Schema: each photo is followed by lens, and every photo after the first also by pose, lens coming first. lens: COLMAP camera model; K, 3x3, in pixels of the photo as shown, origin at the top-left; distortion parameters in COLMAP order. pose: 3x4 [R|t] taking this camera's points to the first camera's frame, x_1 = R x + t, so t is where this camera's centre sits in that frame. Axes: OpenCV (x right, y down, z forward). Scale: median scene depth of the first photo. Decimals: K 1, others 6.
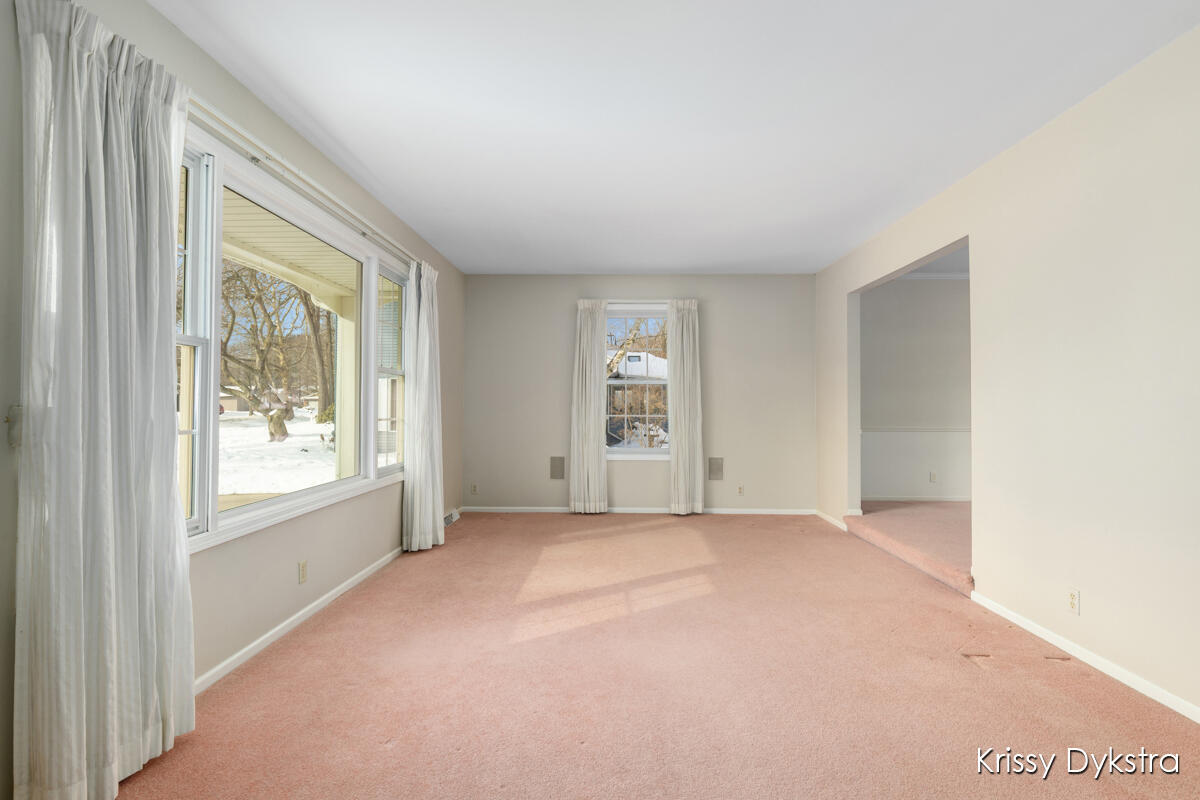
lens RADIAL K [[557.1, 0, 602.5], [0, 557.1, 395.4], [0, 0, 1]] dist [-0.002602, -0.000717]
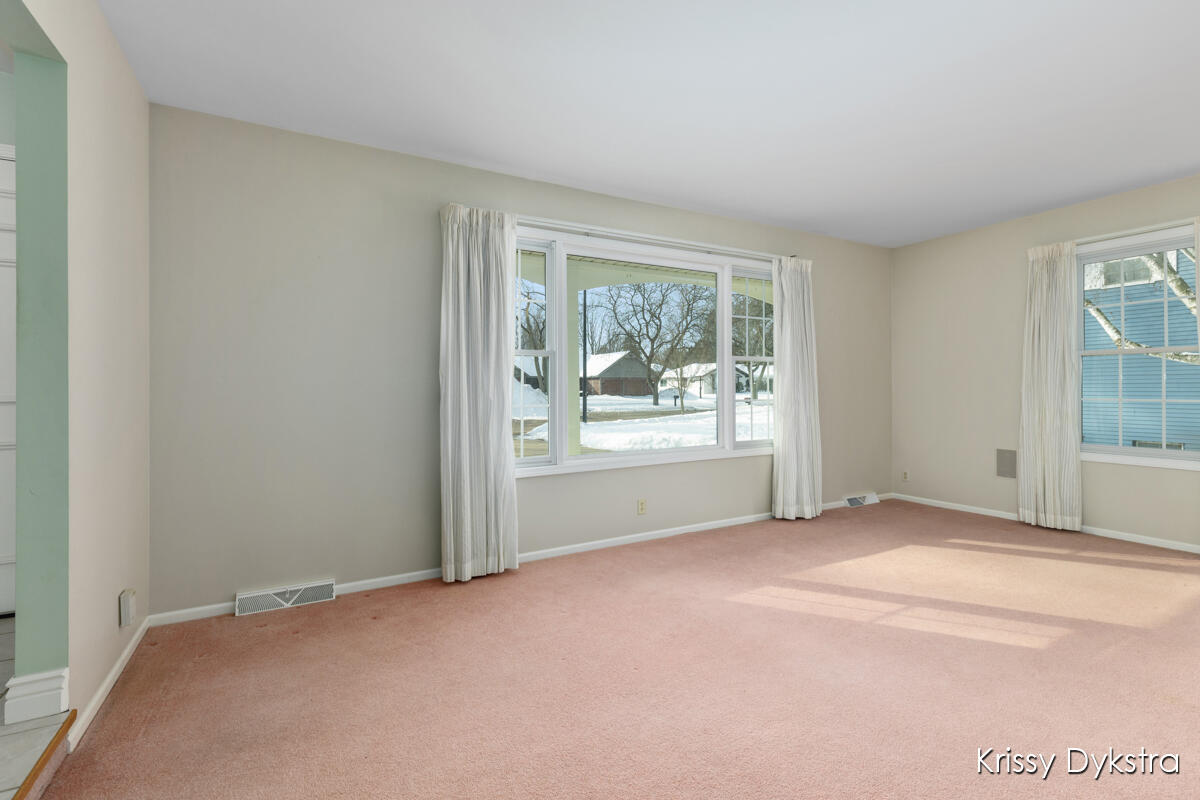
lens RADIAL K [[539.2, 0, 602.9], [0, 539.2, 389.4], [0, 0, 1]] dist [0.002474, 0.000285]
pose [[0.525513, -0.003581, -0.850778, 0.402393], [0.024898, 0.999628, 0.011171, -0.000175], [0.850421, -0.027053, 0.525407, 0.141608]]
